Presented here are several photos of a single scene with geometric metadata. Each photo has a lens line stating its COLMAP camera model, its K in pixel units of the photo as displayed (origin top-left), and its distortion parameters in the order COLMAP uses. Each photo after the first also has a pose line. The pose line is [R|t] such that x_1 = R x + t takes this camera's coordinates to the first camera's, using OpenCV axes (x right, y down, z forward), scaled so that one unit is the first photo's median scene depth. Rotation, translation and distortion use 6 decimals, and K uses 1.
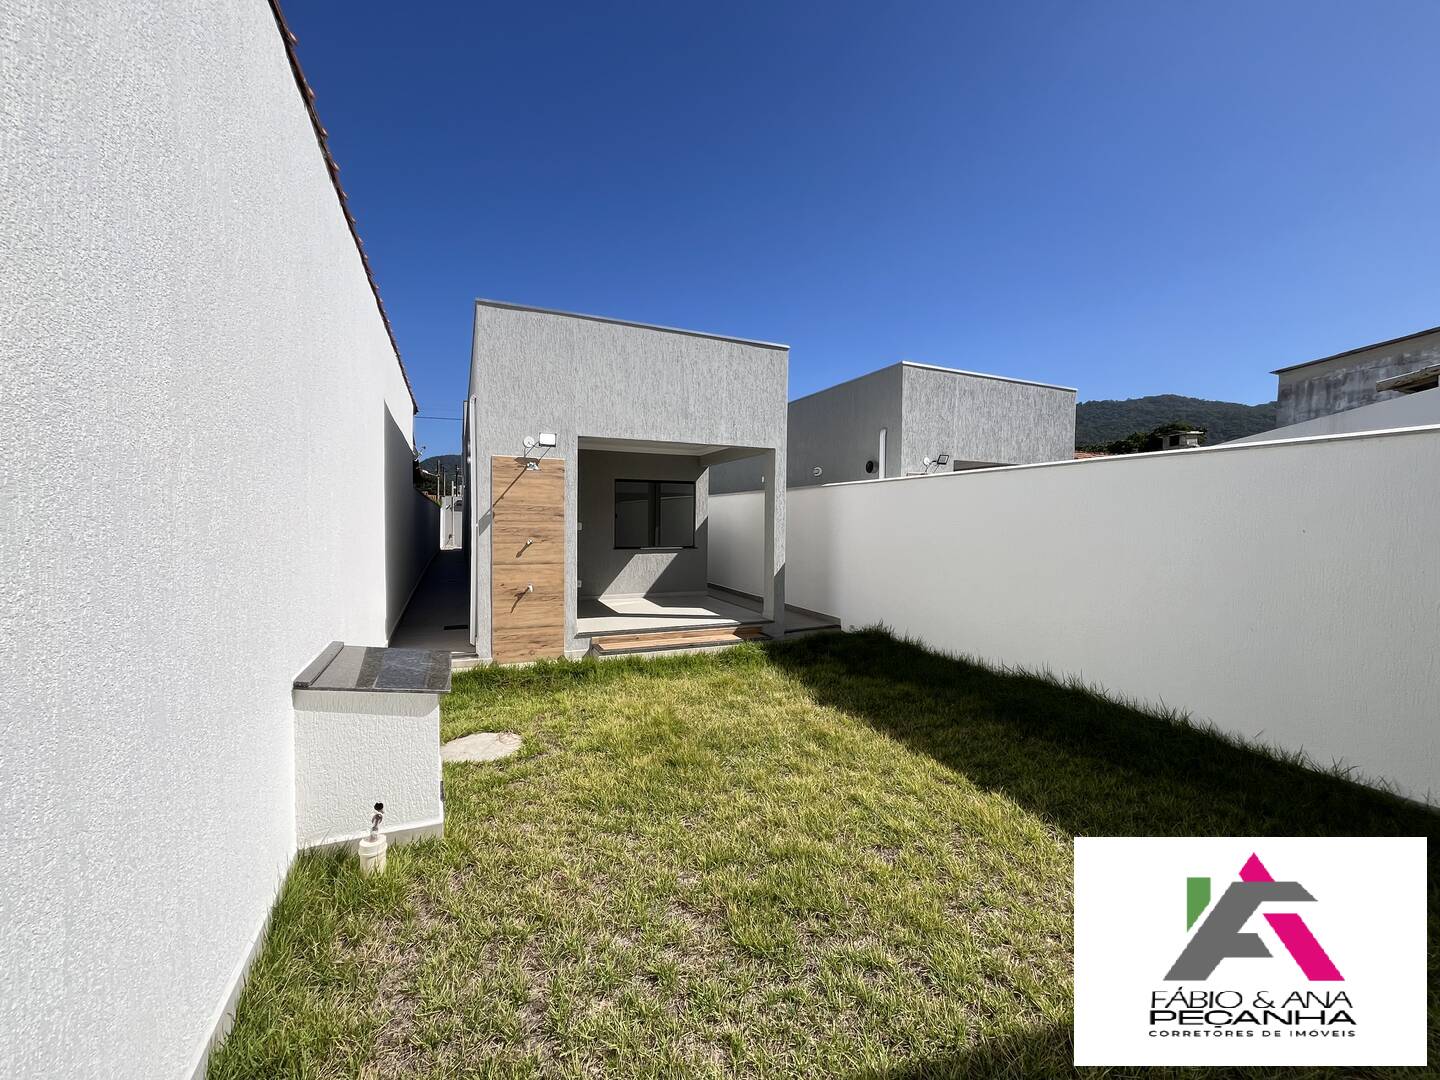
lens RADIAL K [[582.5, 0, 716.1], [0, 582.5, 538.5], [0, 0, 1]] dist [-0.005181, 0.000857]
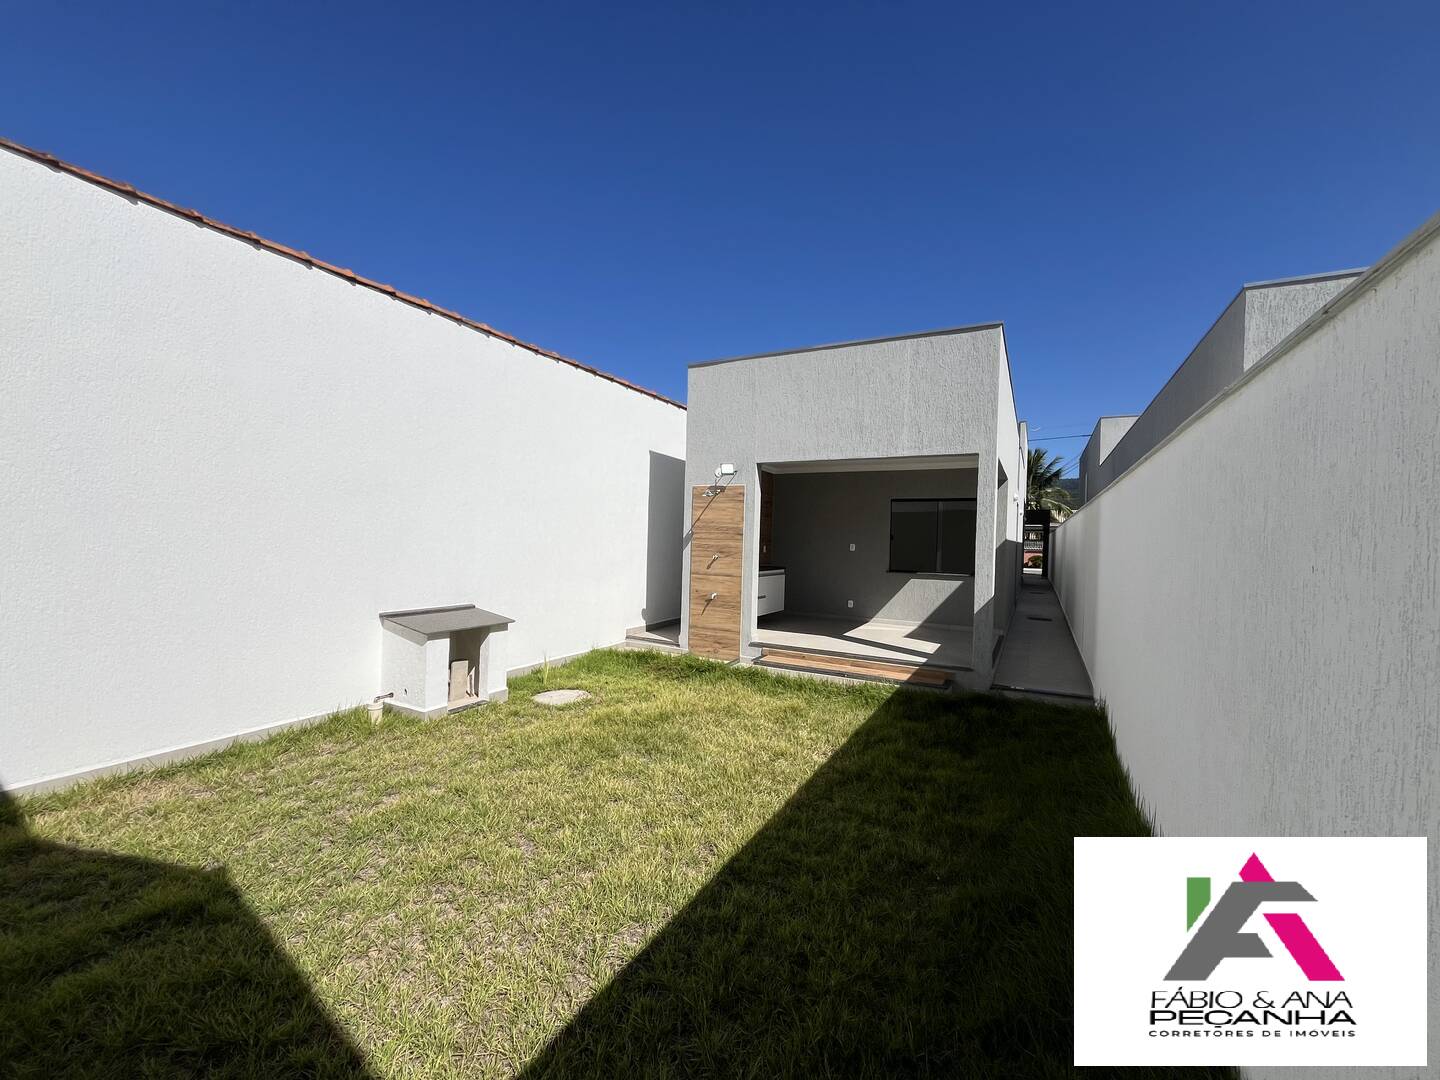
lens RADIAL K [[582.5, 0, 717.5], [0, 582.5, 541.6], [0, 0, 1]] dist [-0.005181, 0.000857]
pose [[0.609894, 0.012684, -0.792381, 0.749432], [-0.042585, 0.998952, -0.016787, -0.006354], [0.791338, 0.043982, 0.609795, 0.339682]]
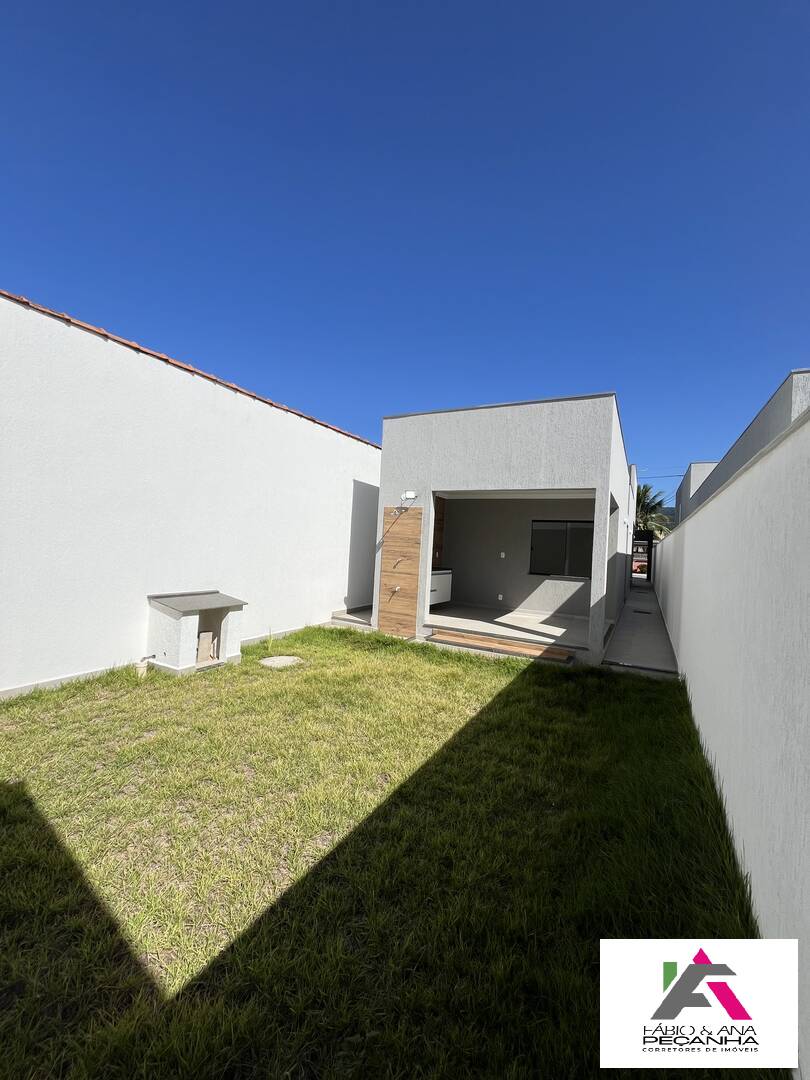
lens RADIAL K [[436.9, 0, 404.8], [0, 436.9, 538.0], [0, 0, 1]] dist [-0.005181, 0.000857]
pose [[0.609087, 0.011853, -0.793015, 0.765683], [-0.069249, 0.996864, -0.038288, -0.009773], [0.790074, 0.078236, 0.607998, 0.341378]]
